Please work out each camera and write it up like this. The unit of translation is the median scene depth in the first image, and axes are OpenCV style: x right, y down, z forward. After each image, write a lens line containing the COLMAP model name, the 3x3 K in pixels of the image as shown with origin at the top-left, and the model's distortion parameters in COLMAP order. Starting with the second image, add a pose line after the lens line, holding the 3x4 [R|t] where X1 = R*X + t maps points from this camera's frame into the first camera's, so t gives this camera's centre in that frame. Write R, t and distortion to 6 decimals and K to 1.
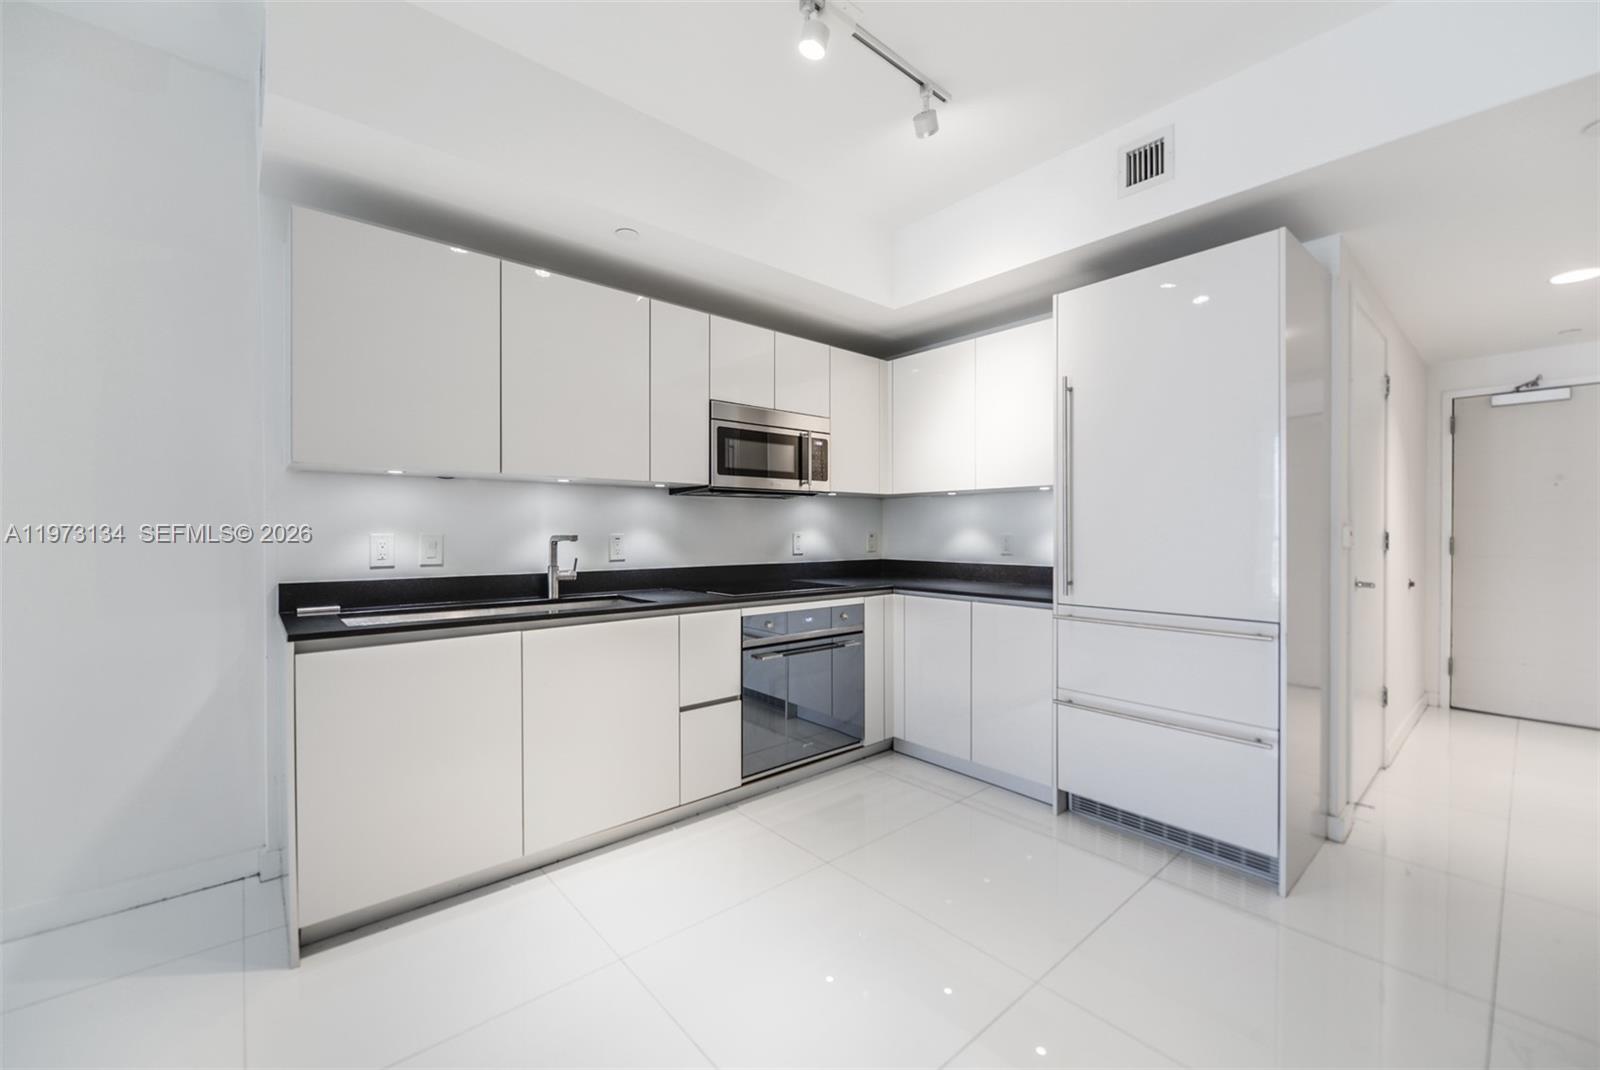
lens RADIAL K [[640.6, 0, 800.0], [0, 640.6, 535.0], [0, 0, 1]] dist [-0.002490, -0.000514]
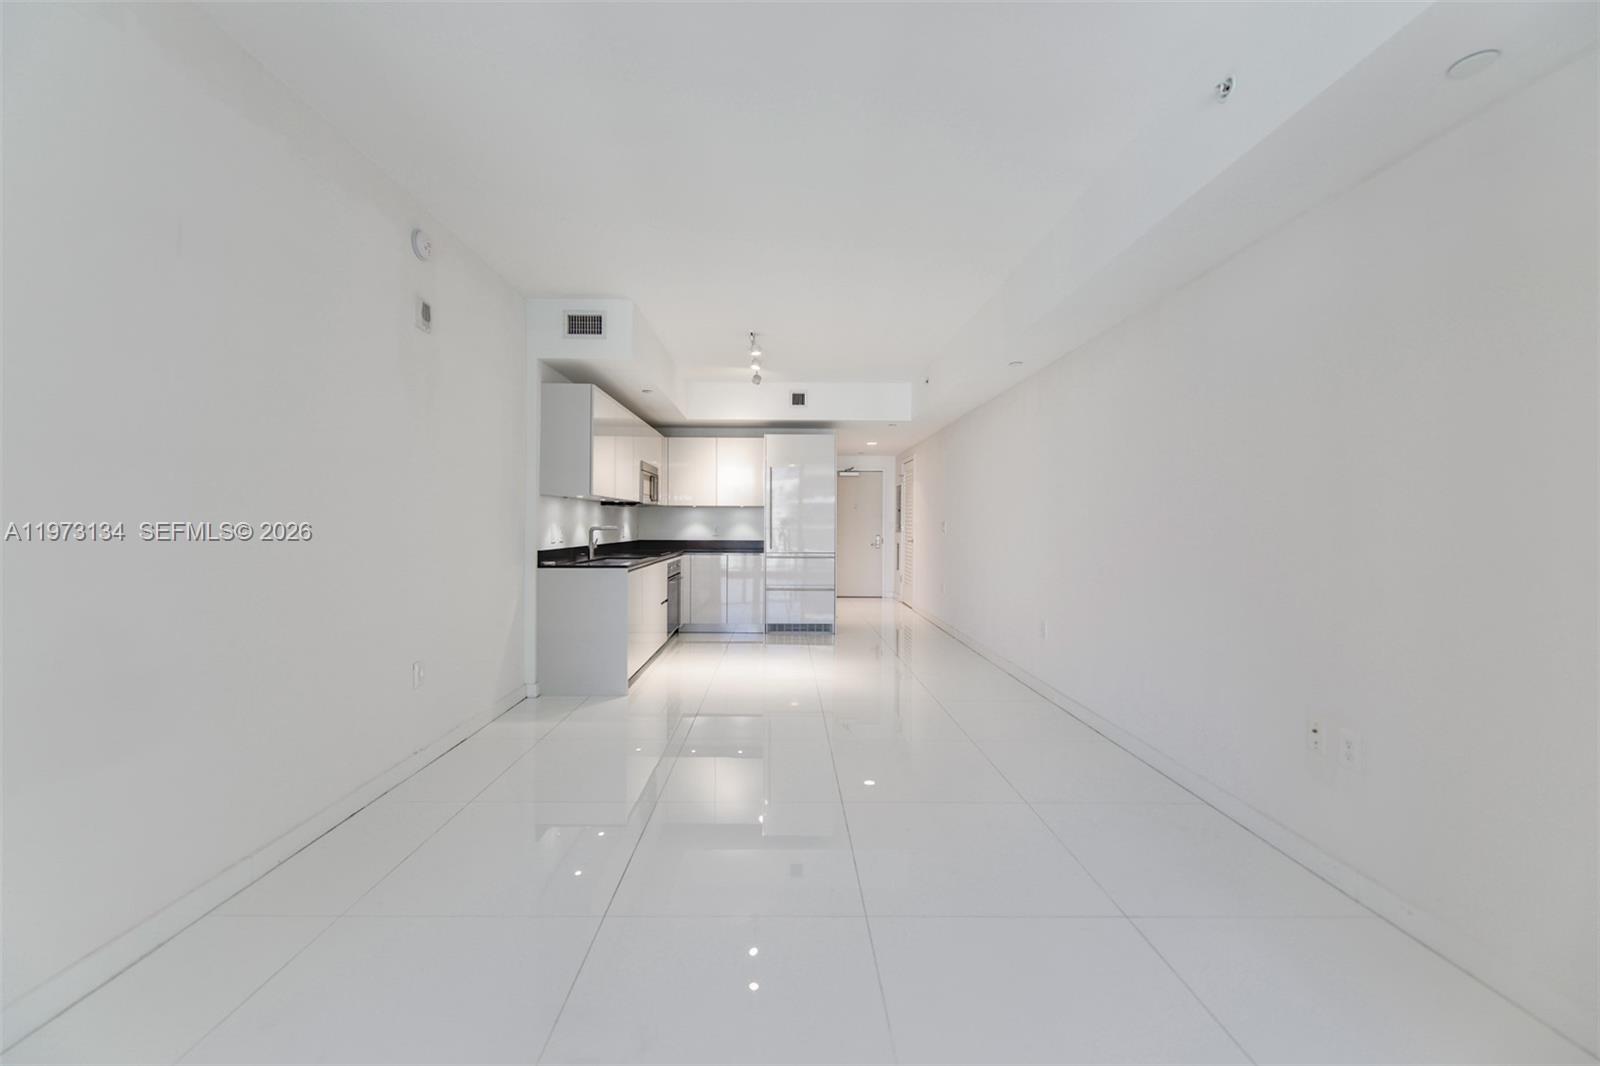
lens RADIAL K [[616.6, 0, 793.6], [0, 616.6, 534.7], [0, 0, 1]] dist [0.001620, 0.000000]
pose [[0.643474, -0.011718, 0.765379, -1.399473], [0.003435, 0.999917, 0.012420, 0.003664], [-0.765461, -0.005363, 0.643460, -0.686063]]
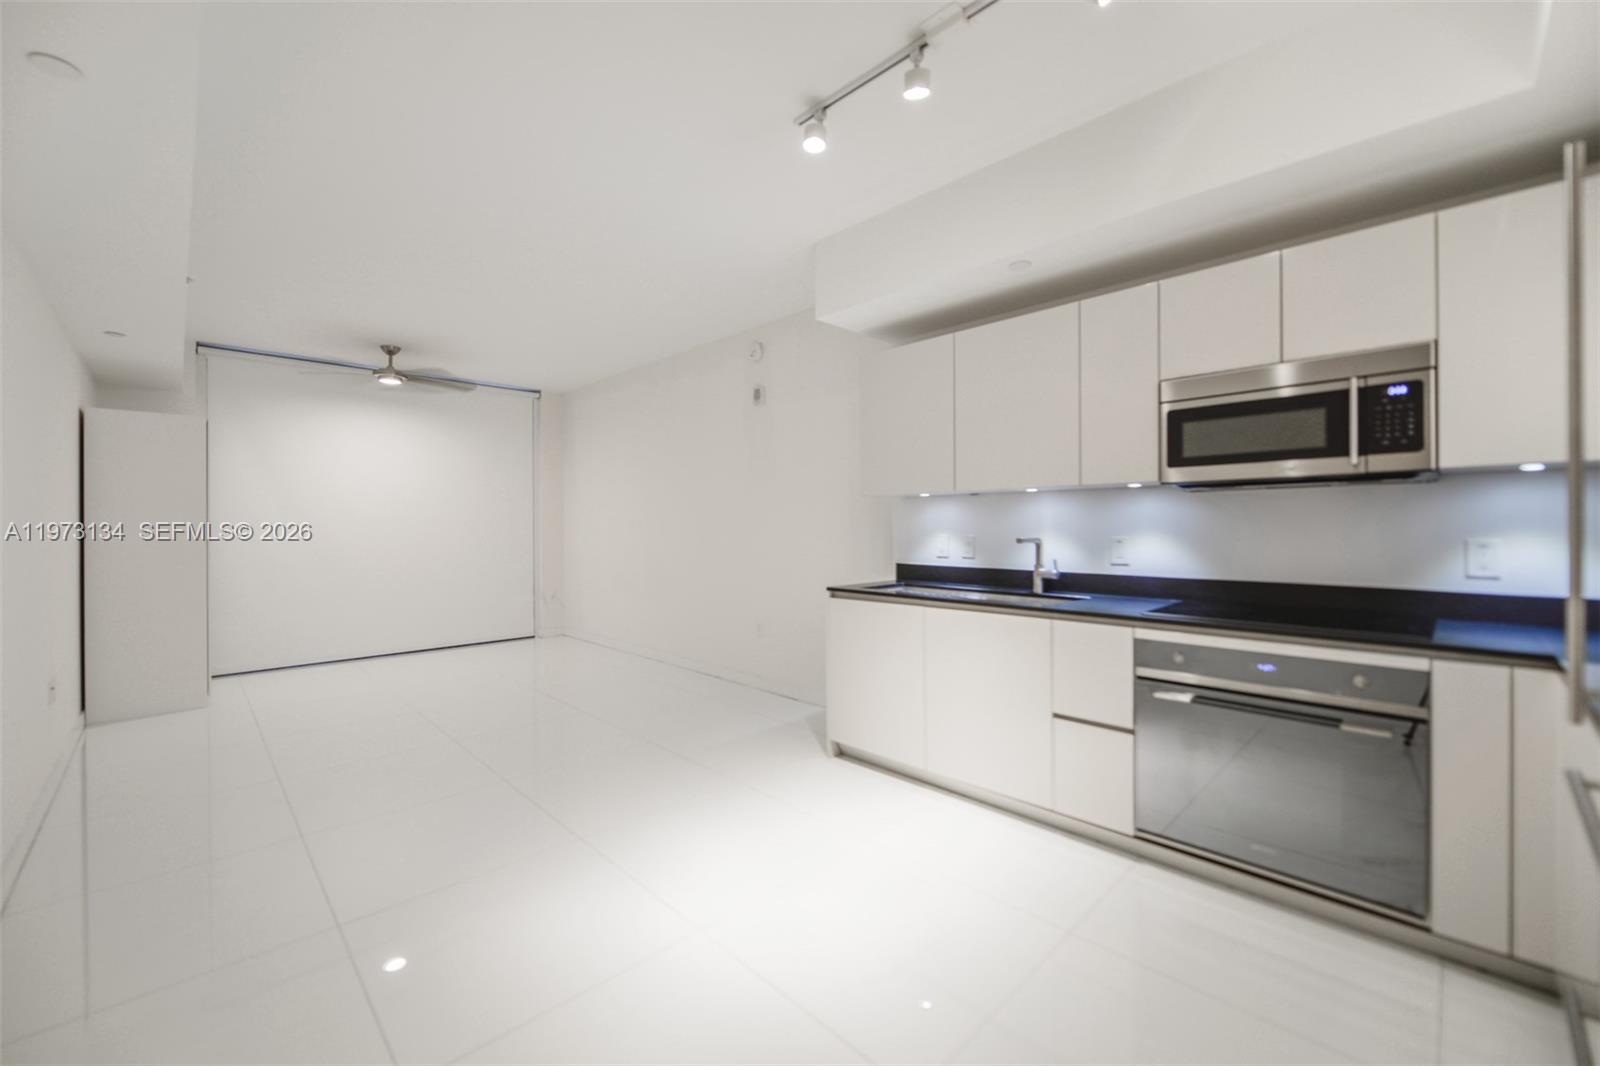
lens RADIAL K [[640.6, 0, 800.0], [0, 640.6, 533.0], [0, 0, 1]] dist [-0.002490, -0.000514]
pose [[0.058112, 0.007516, -0.998282, 0.711657], [-0.005867, 0.999957, 0.007187, -0.013766], [0.998293, 0.005439, 0.058154, 0.496939]]
